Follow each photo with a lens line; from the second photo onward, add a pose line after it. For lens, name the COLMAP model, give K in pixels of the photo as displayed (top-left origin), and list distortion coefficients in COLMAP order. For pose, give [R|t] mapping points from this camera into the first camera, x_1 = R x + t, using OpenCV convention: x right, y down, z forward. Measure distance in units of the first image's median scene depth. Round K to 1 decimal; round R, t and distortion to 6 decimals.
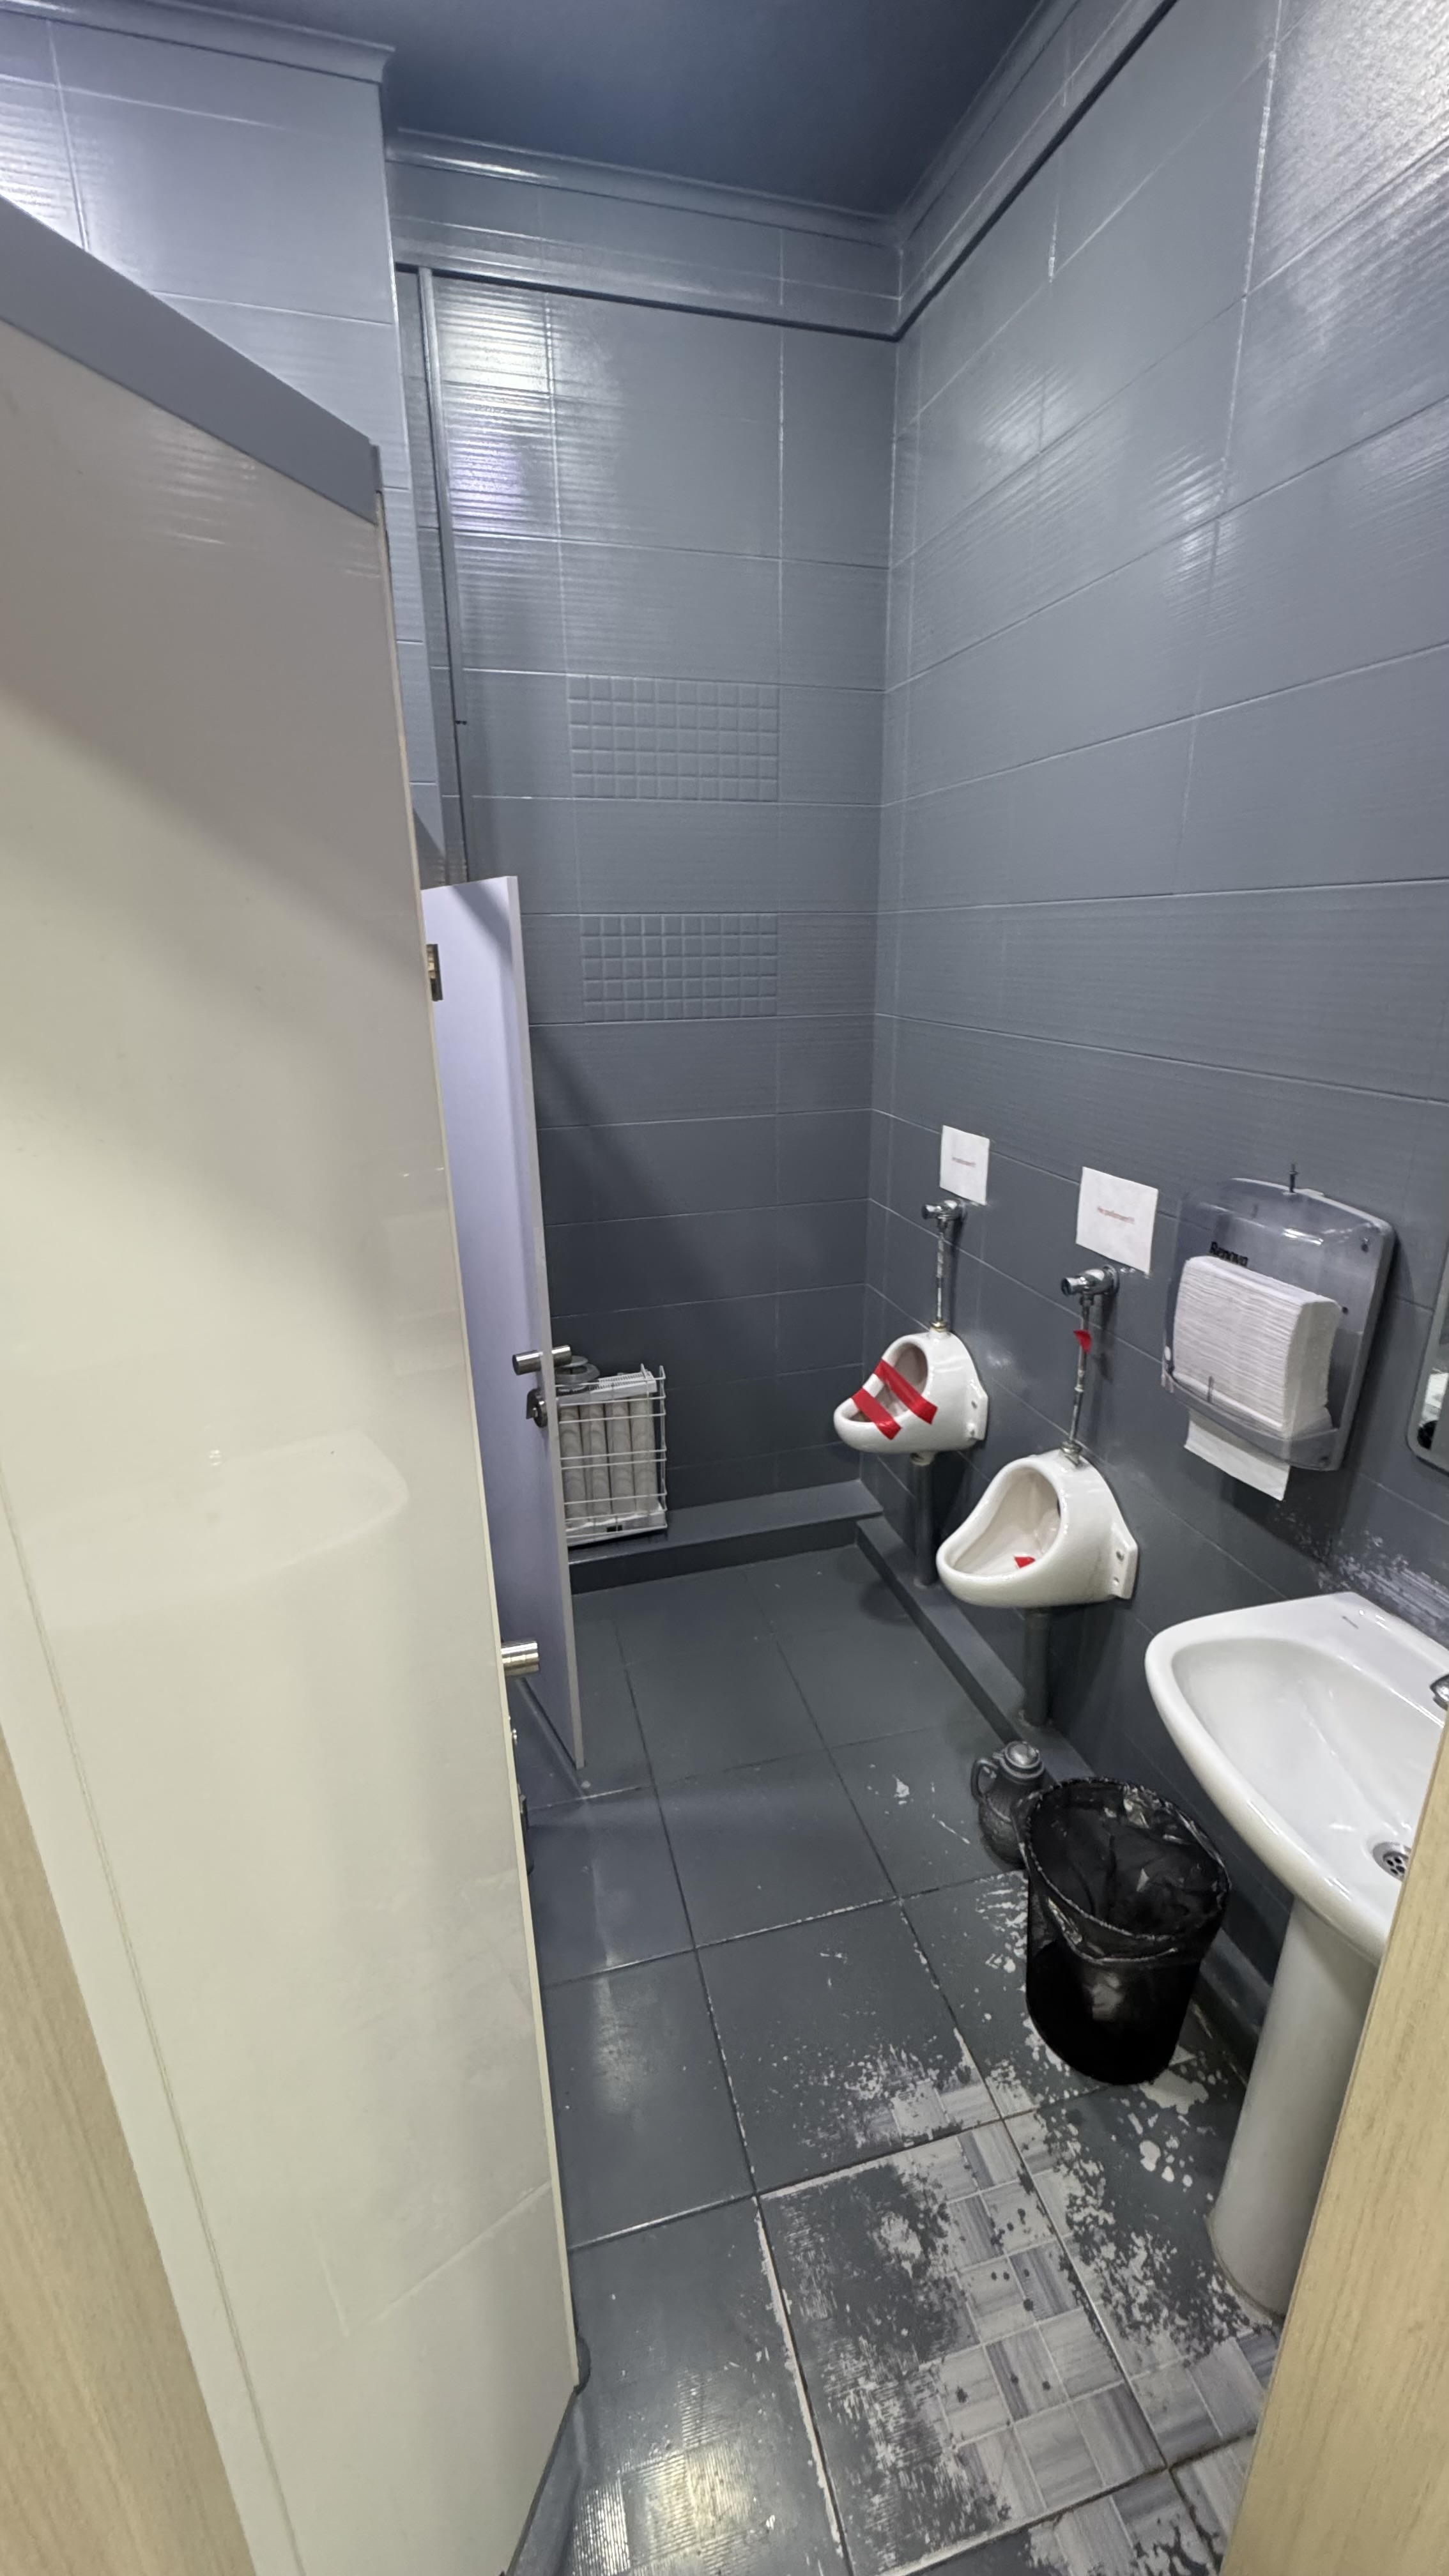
lens RADIAL K [[1025.5, 0, 722.5], [0, 1025.5, 1288.2], [0, 0, 1]] dist [-0.004337, 0.000597]
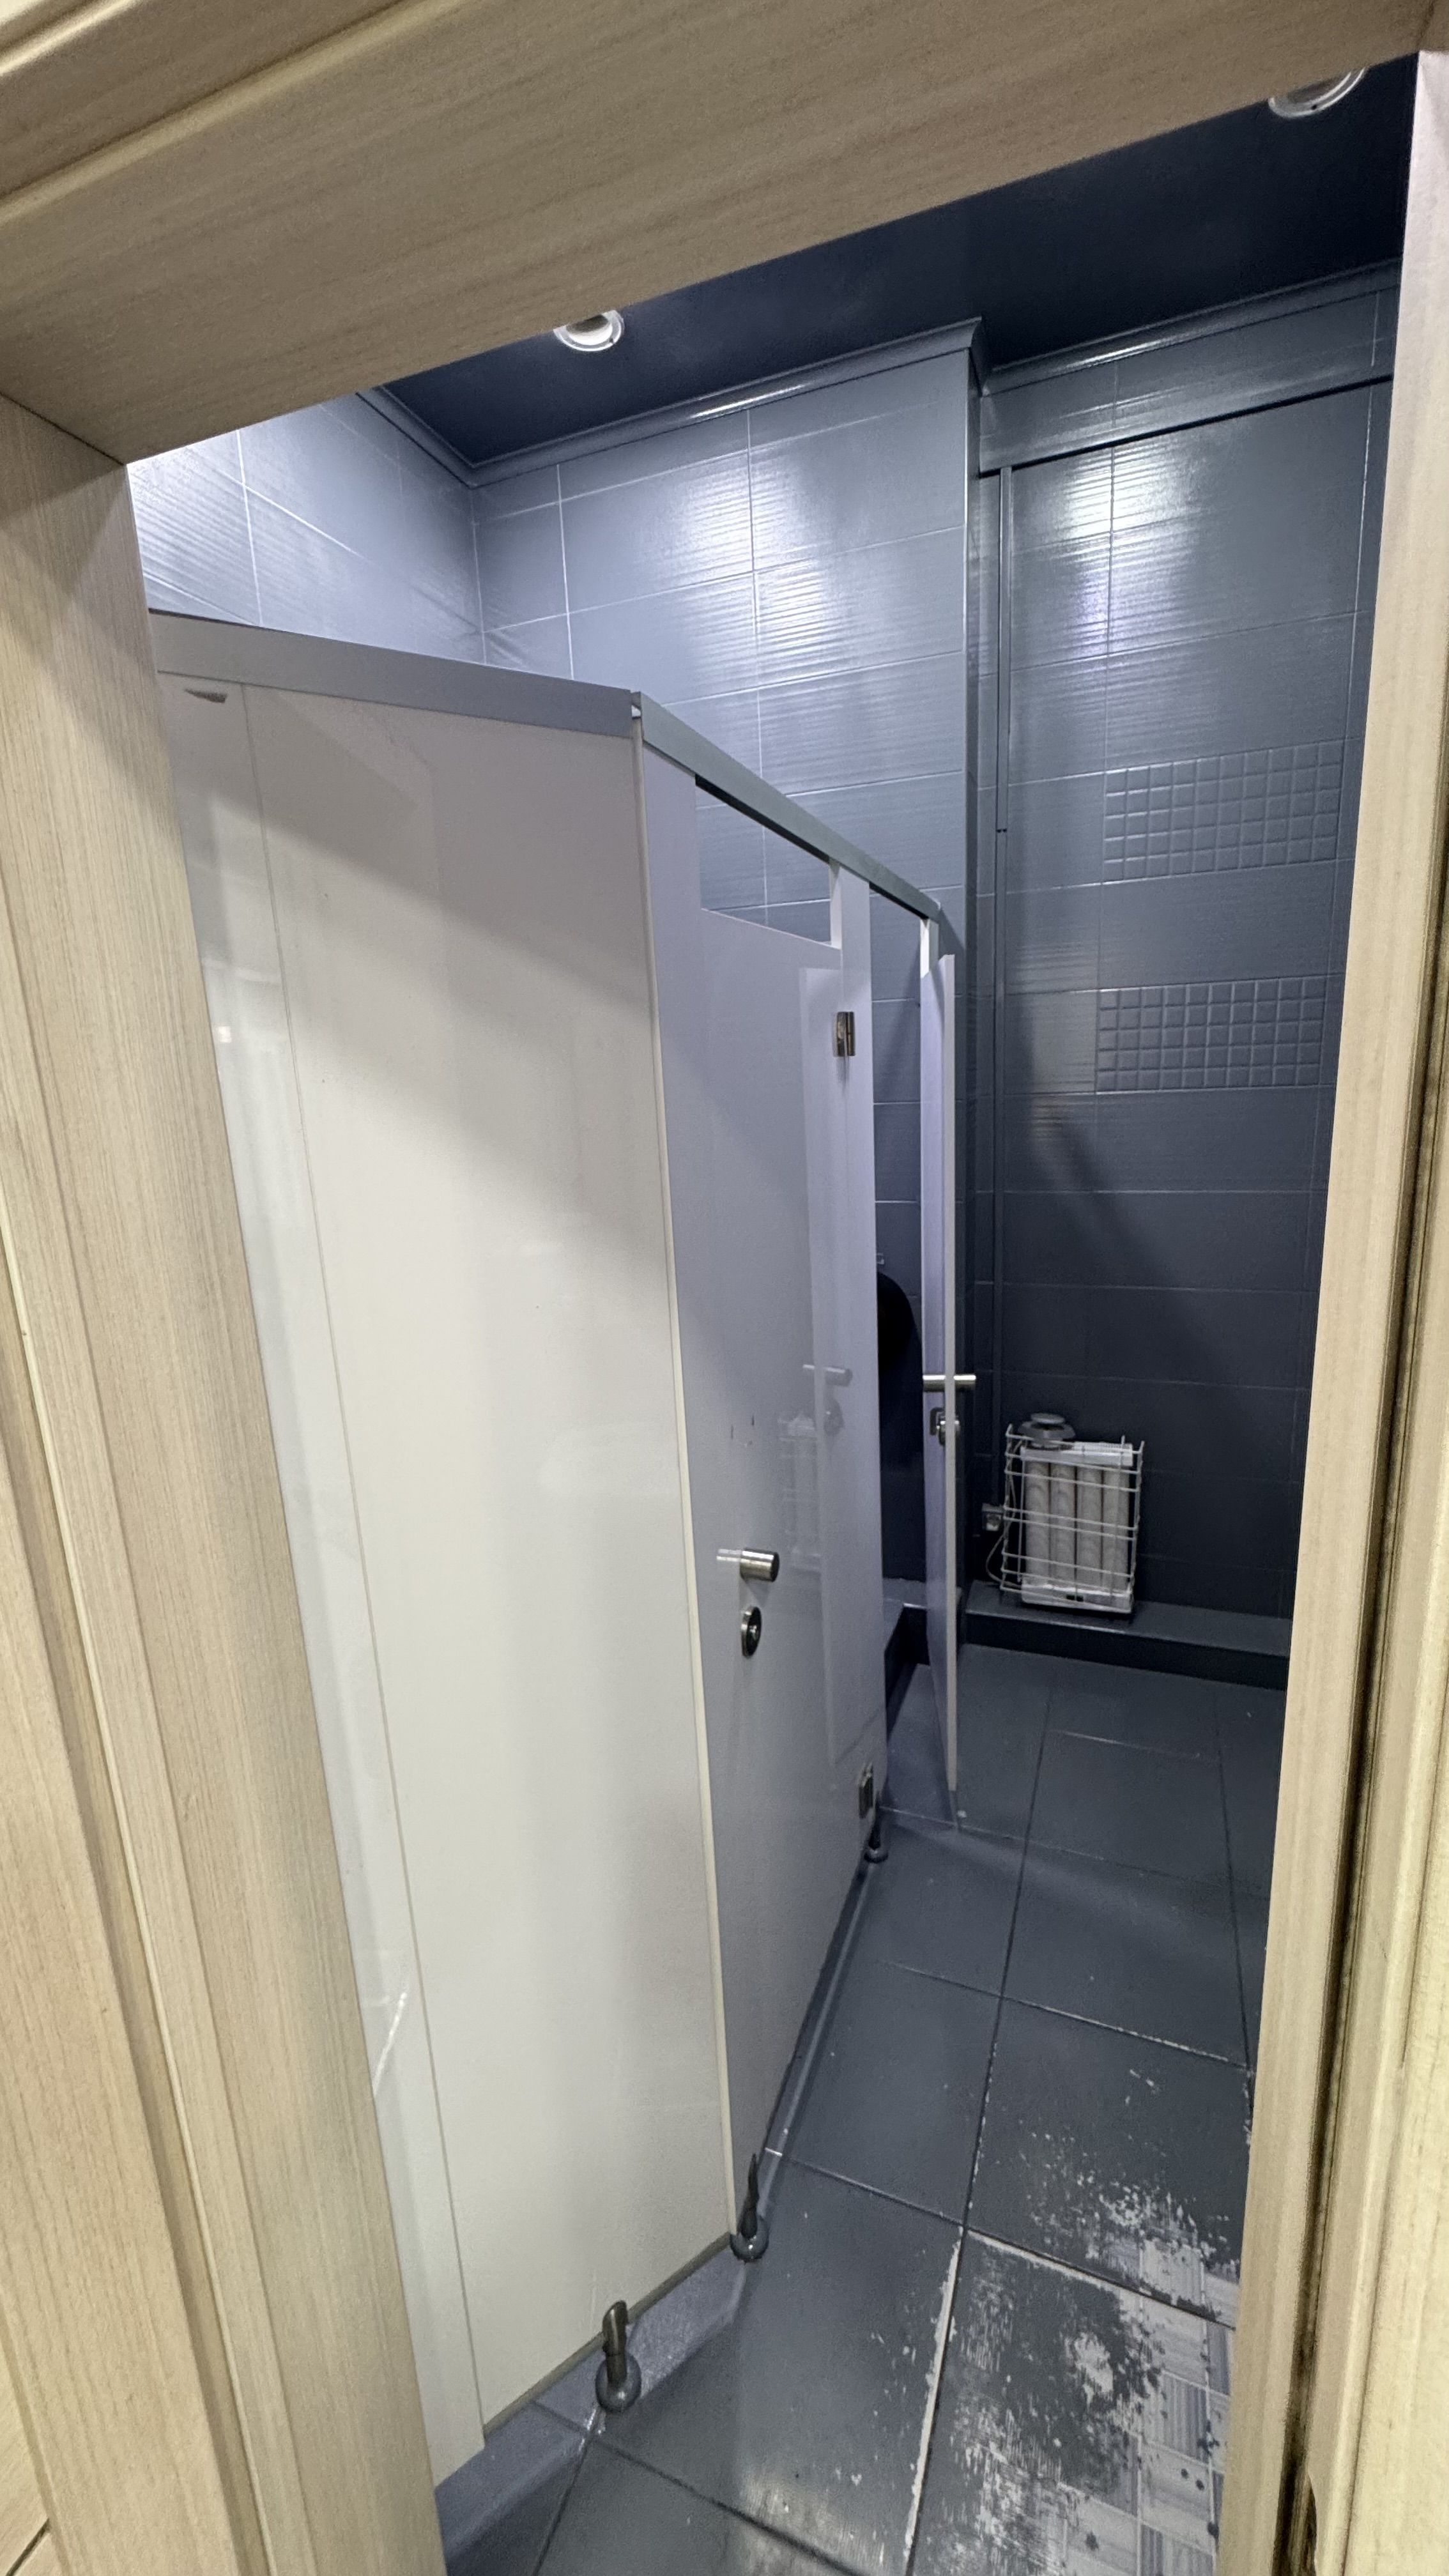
lens RADIAL K [[1025.5, 0, 722.3], [0, 1025.5, 1286.0], [0, 0, 1]] dist [-0.004337, 0.000597]
pose [[0.801350, 0.103792, -0.589123, 0.302201], [-0.156965, 0.986808, -0.039655, 0.055070], [0.577235, 0.124250, 0.807070, -0.046055]]
